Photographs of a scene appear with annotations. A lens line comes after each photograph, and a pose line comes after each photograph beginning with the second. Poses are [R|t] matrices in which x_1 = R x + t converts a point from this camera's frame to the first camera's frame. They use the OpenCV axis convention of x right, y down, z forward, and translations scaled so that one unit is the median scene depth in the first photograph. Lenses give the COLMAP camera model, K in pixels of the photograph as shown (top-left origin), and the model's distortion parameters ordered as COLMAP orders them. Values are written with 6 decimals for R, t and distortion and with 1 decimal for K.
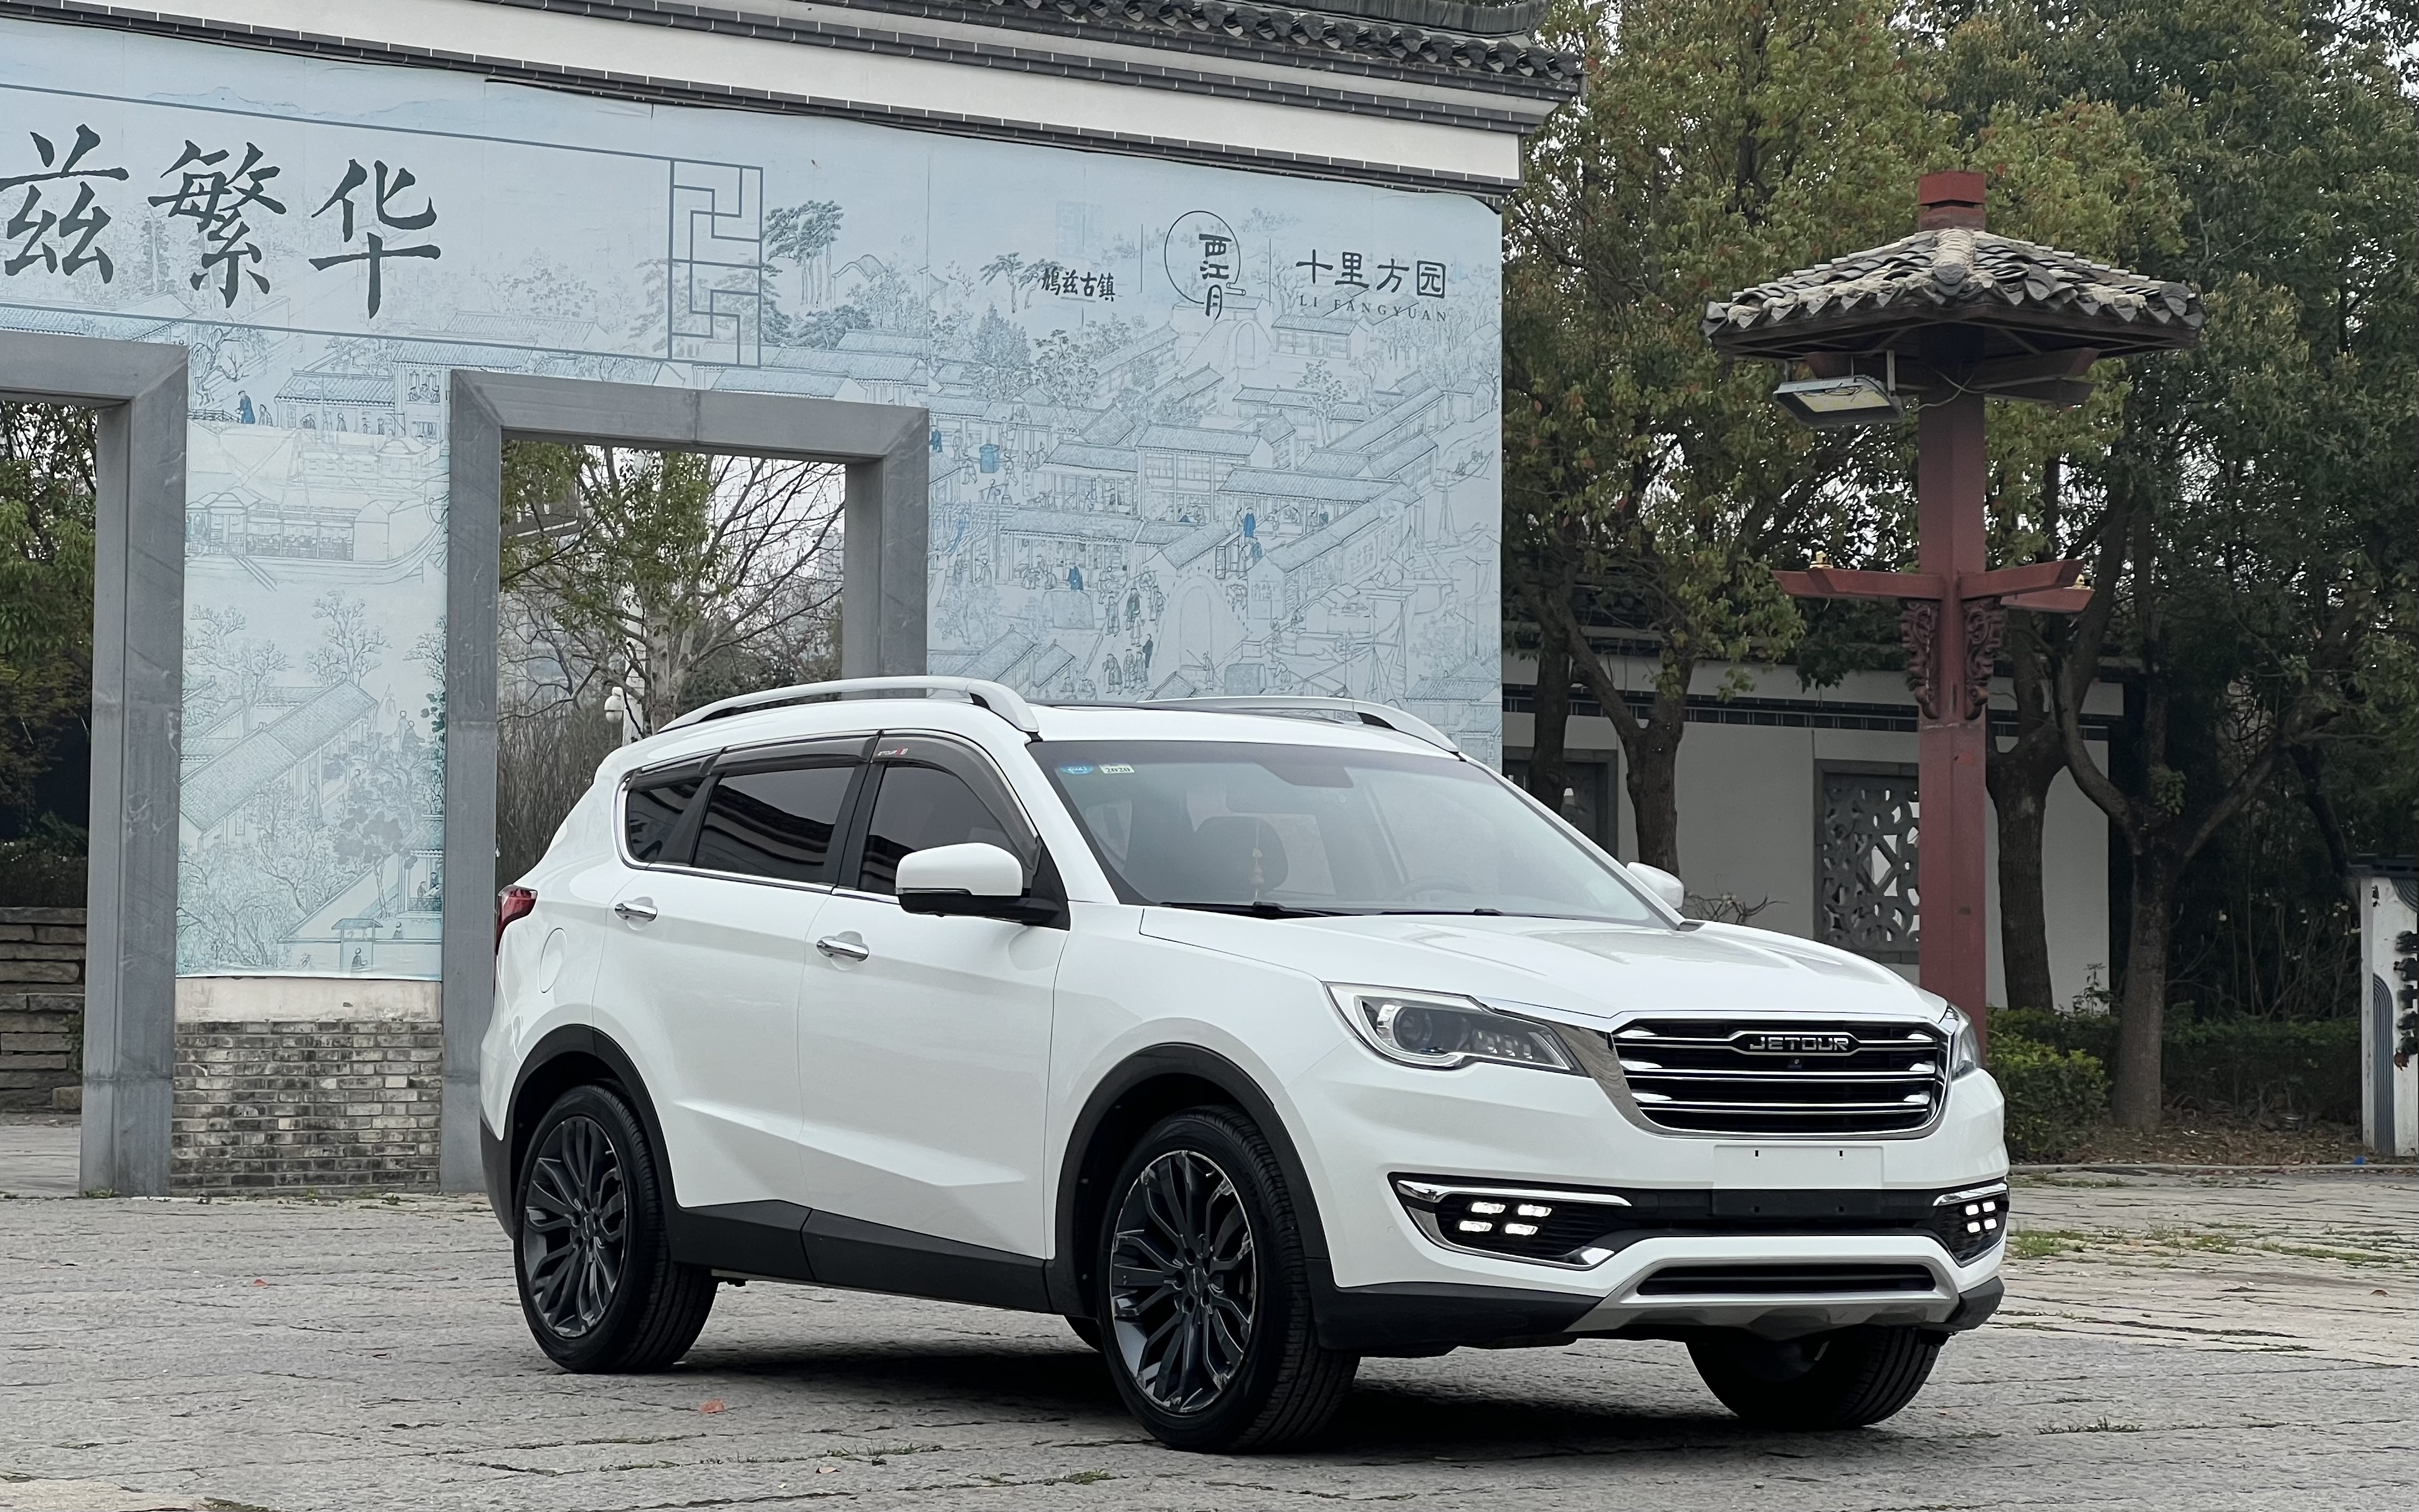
lens RADIAL K [[5760.1, 0, 1109.6], [0, 5760.1, 824.3], [0, 0, 1]] dist [0.237711, 0.000000]
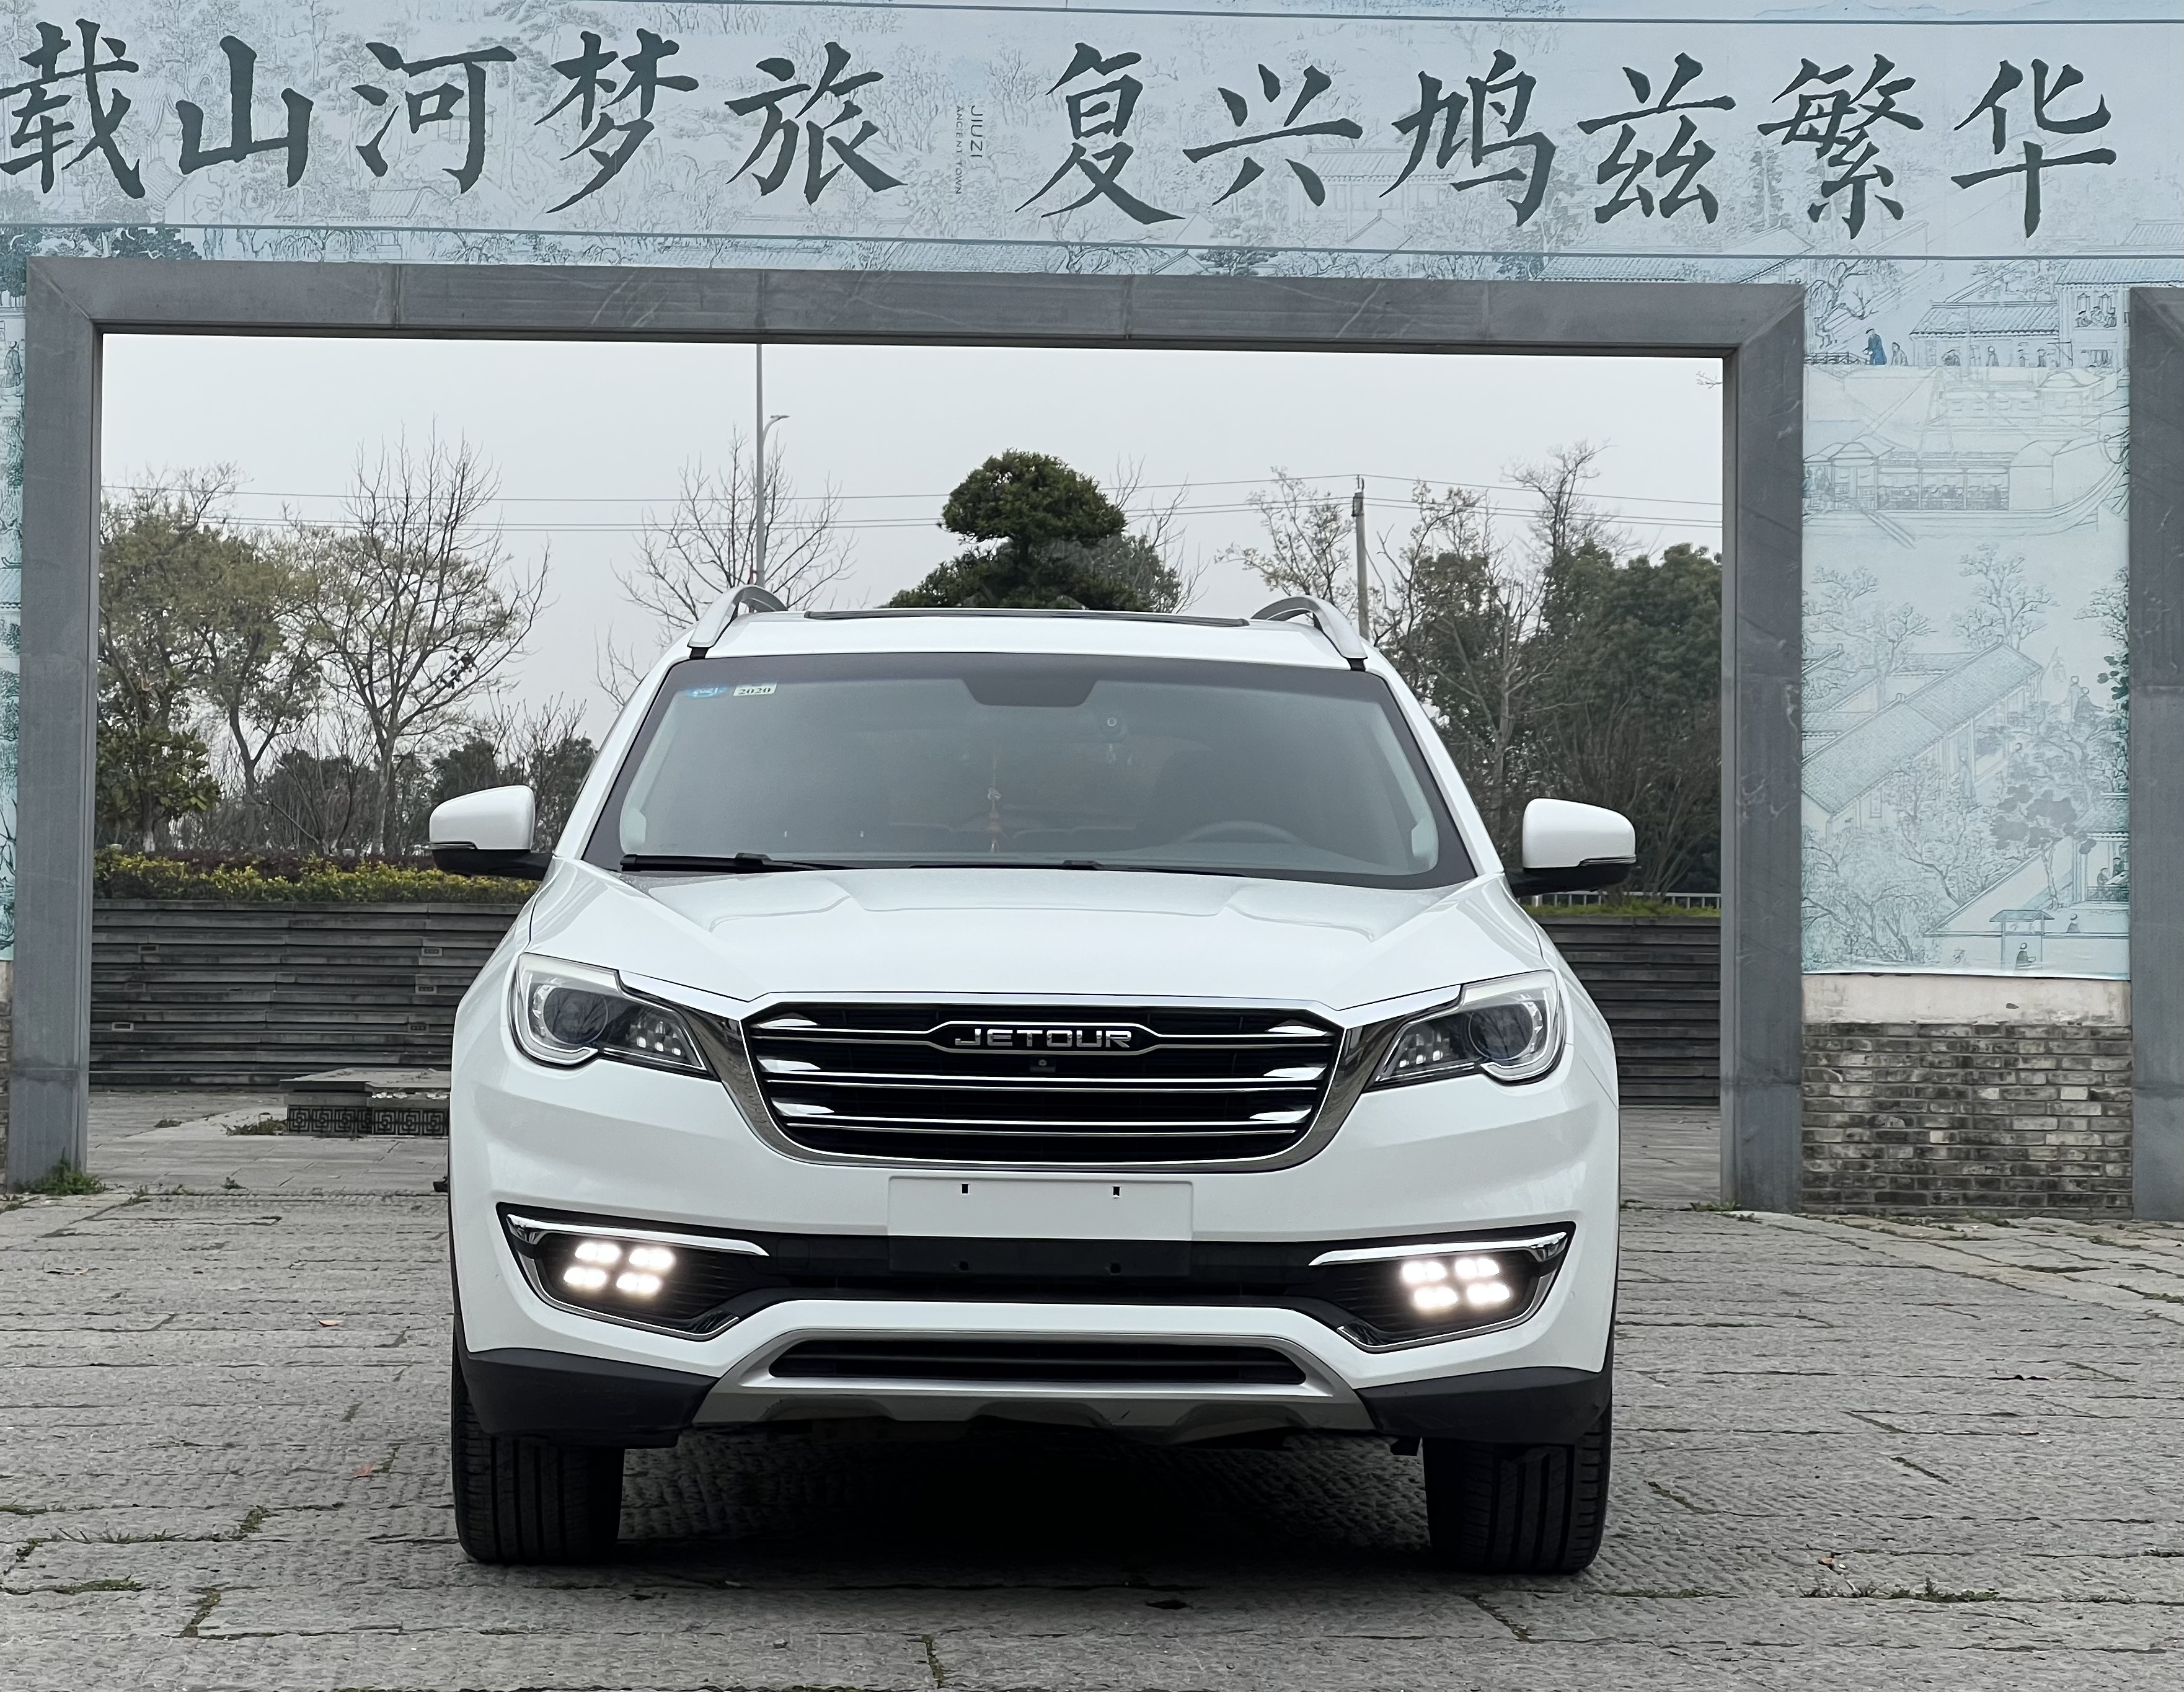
lens RADIAL K [[5550.1, 0, 1093.1], [0, 5550.1, 838.9], [0, 0, 1]] dist [0.319745, 0.000000]
pose [[0.827136, -0.010873, -0.561896, 0.242208], [0.010180, 0.999939, -0.004364, 0.007747], [0.561909, -0.002110, 0.827196, 0.205229]]
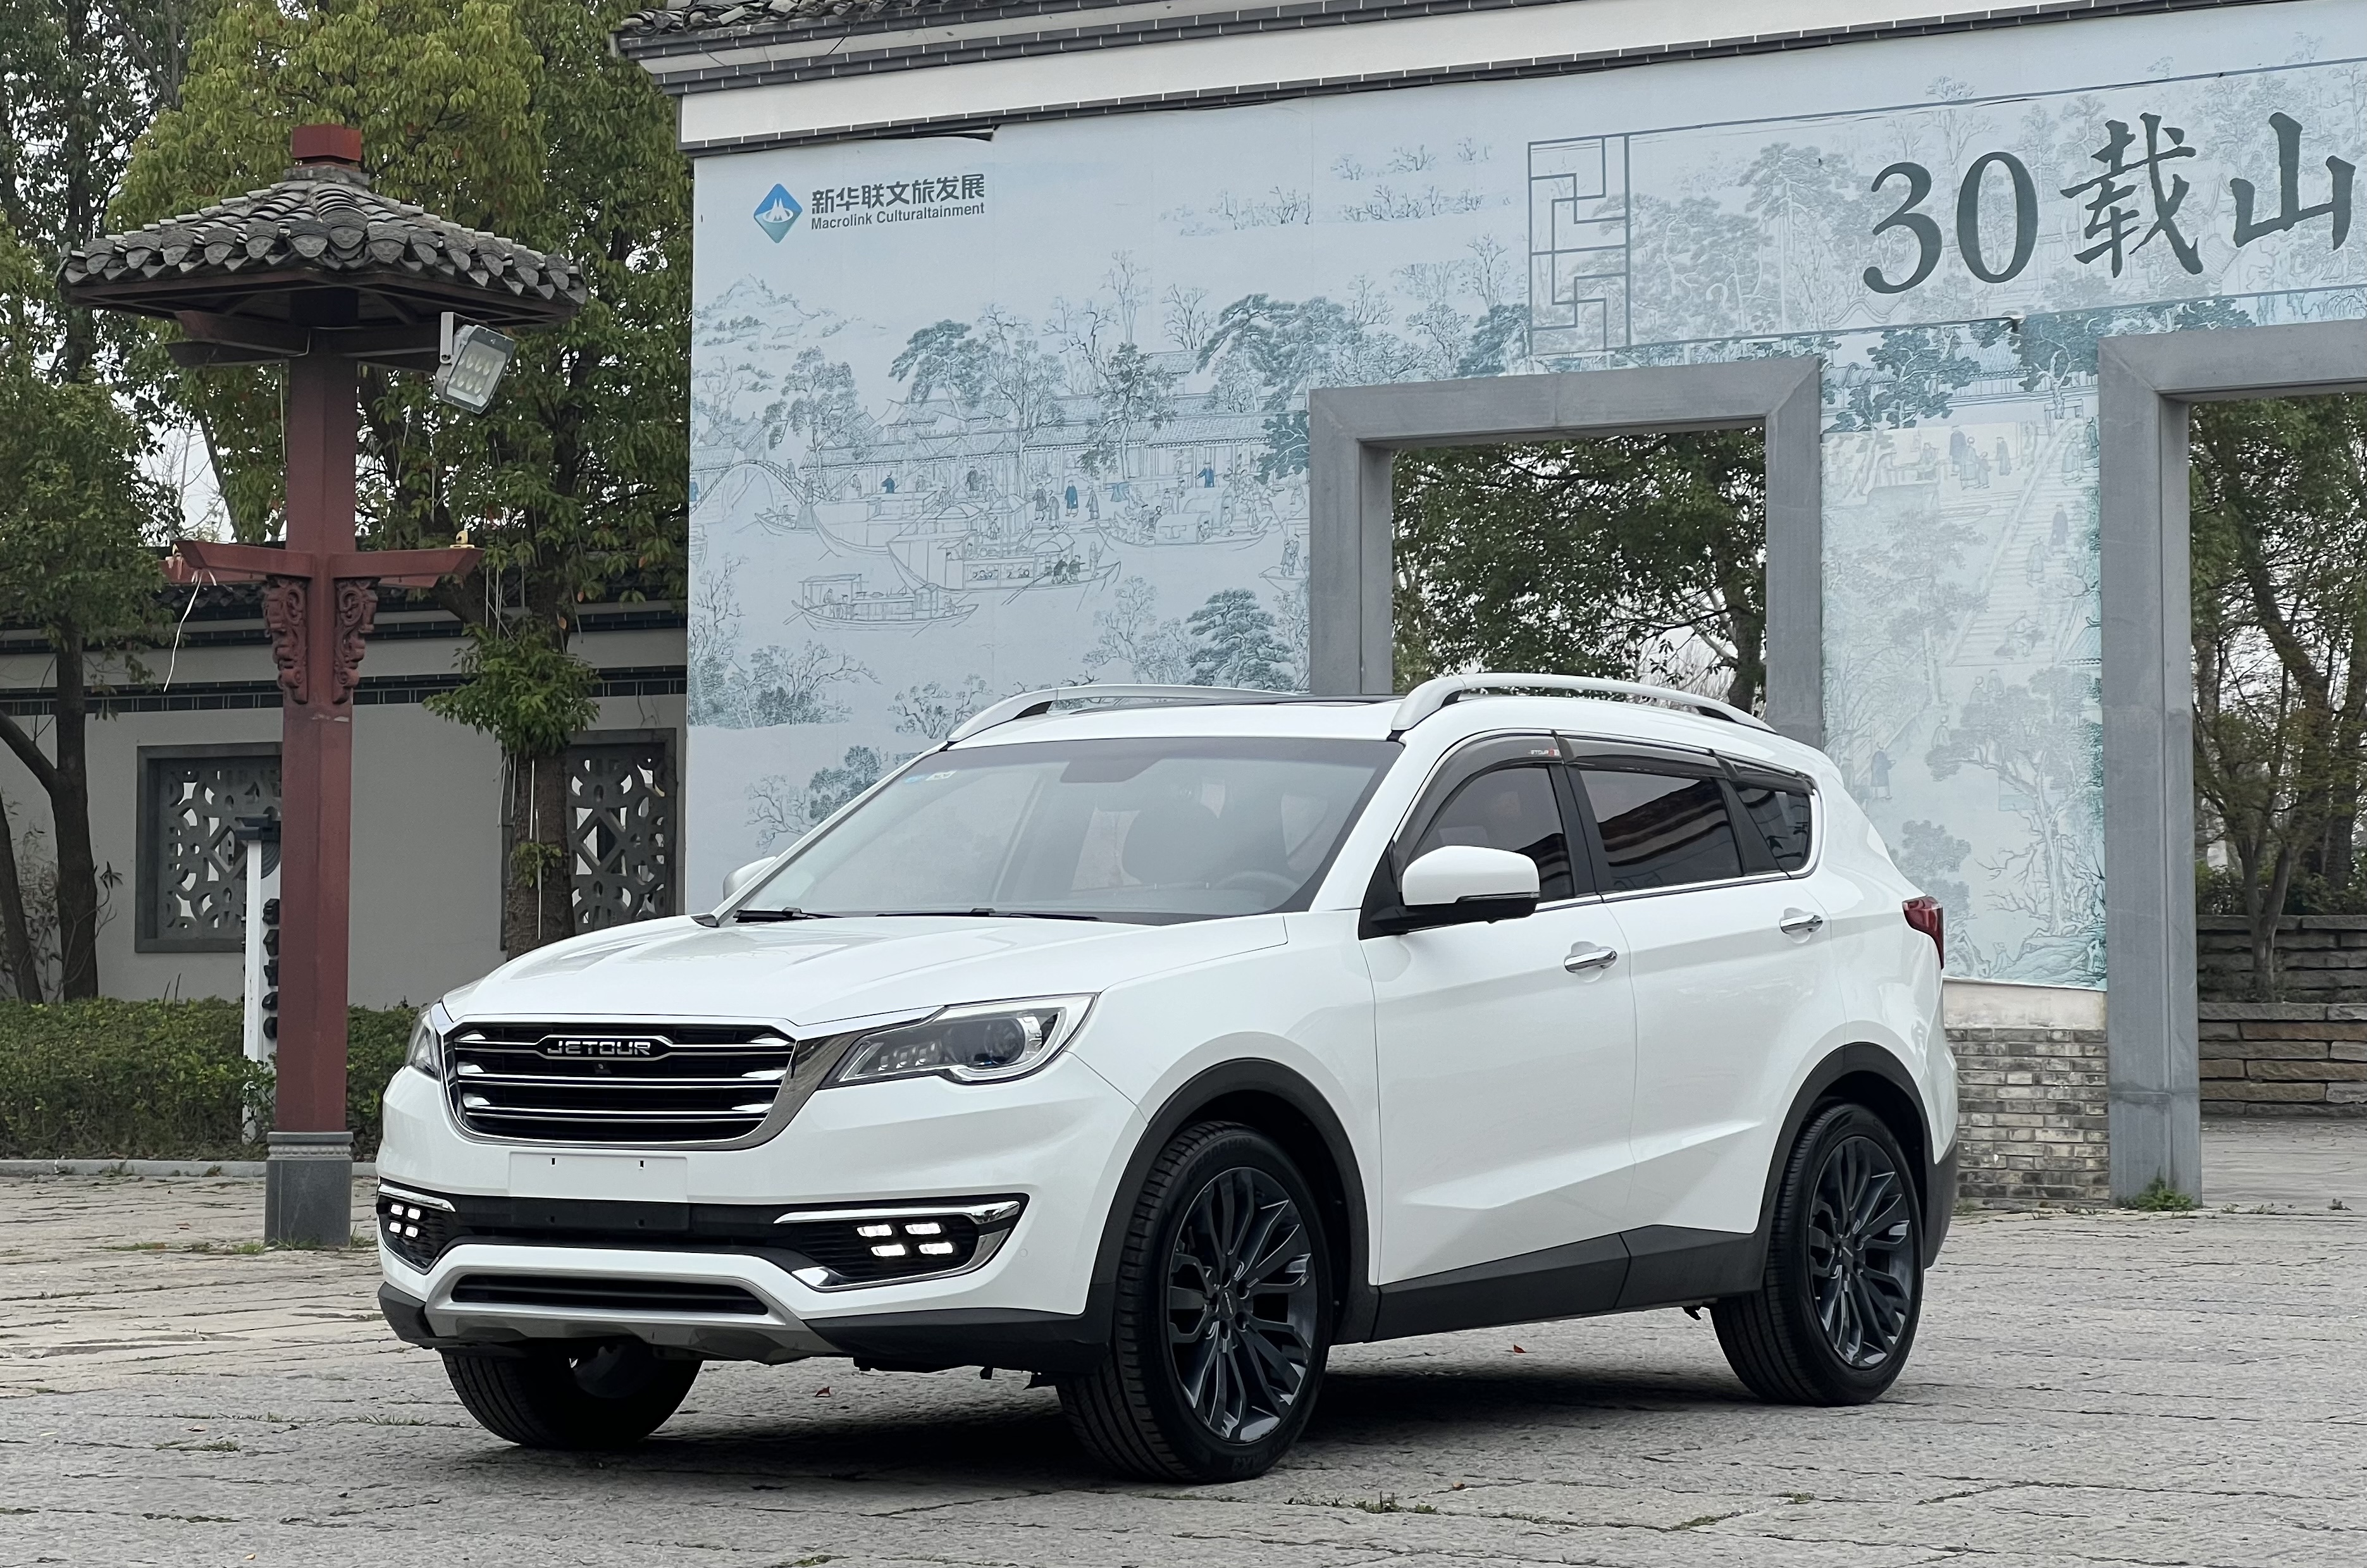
lens RADIAL K [[5647.8, 0, 1183.8], [0, 5647.8, 804.0], [0, 0, 1]] dist [0.338394, 0.000000]
pose [[0.397475, -0.033795, -0.916990, 0.474265], [0.024672, 0.999354, -0.026136, 0.011787], [0.917281, -0.012236, 0.398052, 0.341320]]
